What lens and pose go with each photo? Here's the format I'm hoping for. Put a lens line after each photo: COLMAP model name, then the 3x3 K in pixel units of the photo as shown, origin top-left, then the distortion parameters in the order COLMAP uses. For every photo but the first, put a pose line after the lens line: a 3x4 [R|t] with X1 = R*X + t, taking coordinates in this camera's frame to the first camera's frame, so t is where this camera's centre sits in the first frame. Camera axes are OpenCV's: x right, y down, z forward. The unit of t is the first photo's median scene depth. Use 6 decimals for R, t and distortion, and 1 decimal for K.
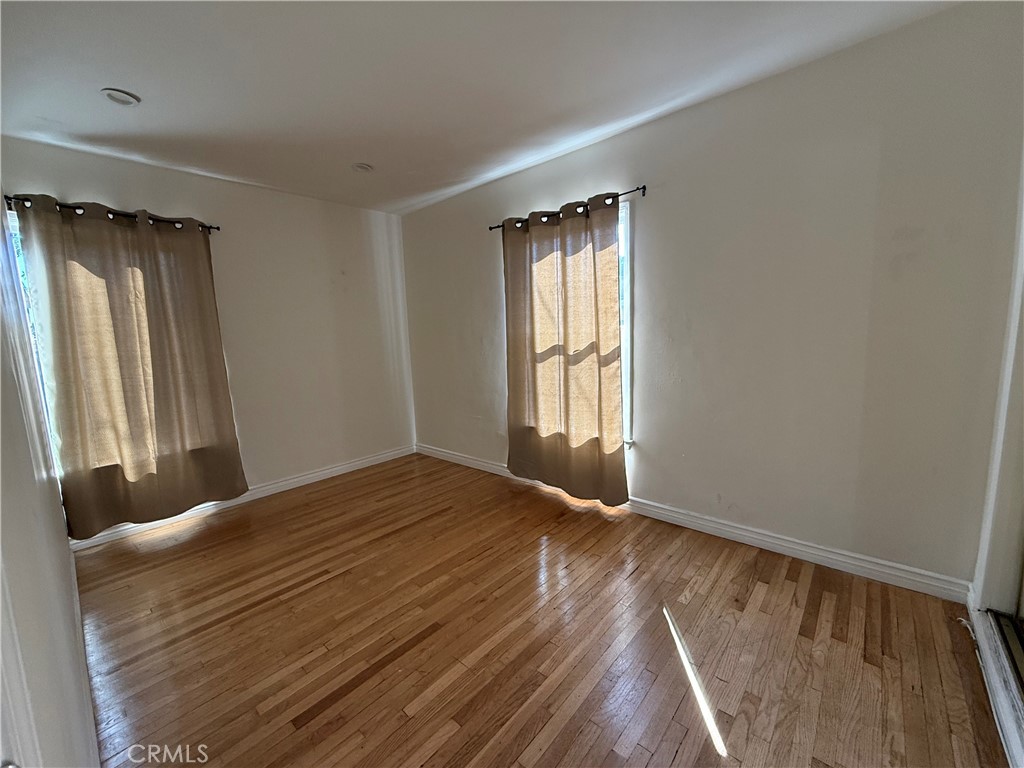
lens RADIAL K [[408.4, 0, 509.7], [0, 408.4, 386.3], [0, 0, 1]] dist [-0.001163, 0.000520]
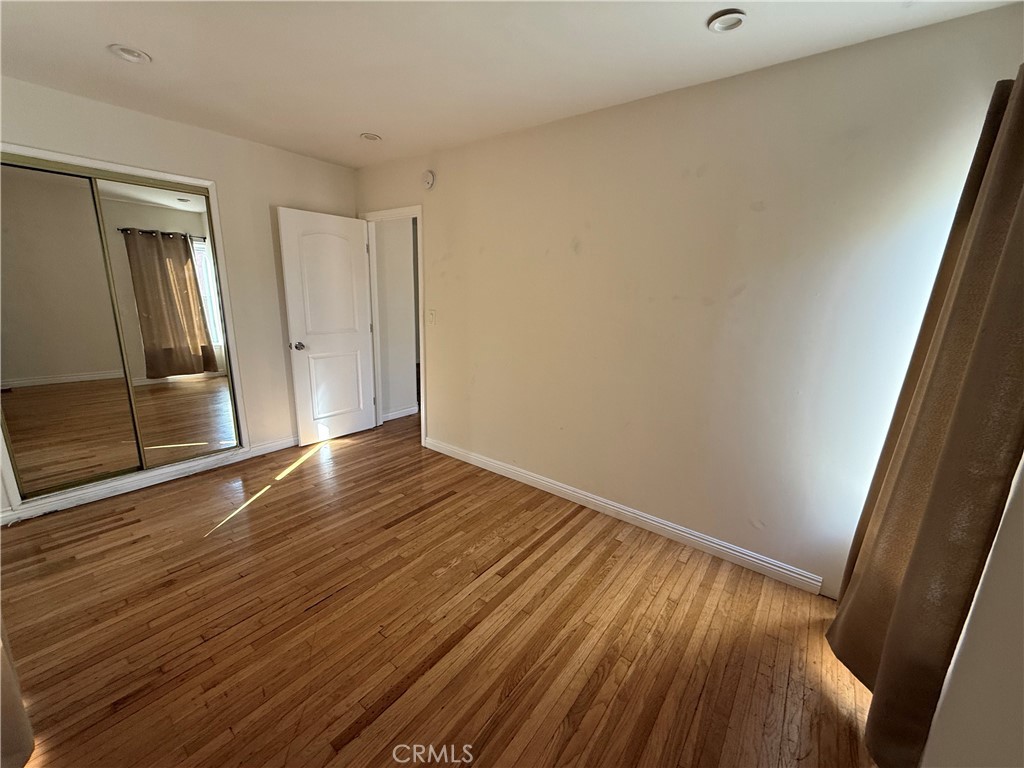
lens RADIAL K [[408.4, 0, 509.7], [0, 408.4, 386.3], [0, 0, 1]] dist [-0.001163, 0.000520]
pose [[-0.997529, 0.026388, -0.065119, -0.492304], [0.001102, 0.932558, 0.361018, -0.348301], [0.070254, 0.360054, -0.930283, 2.030685]]
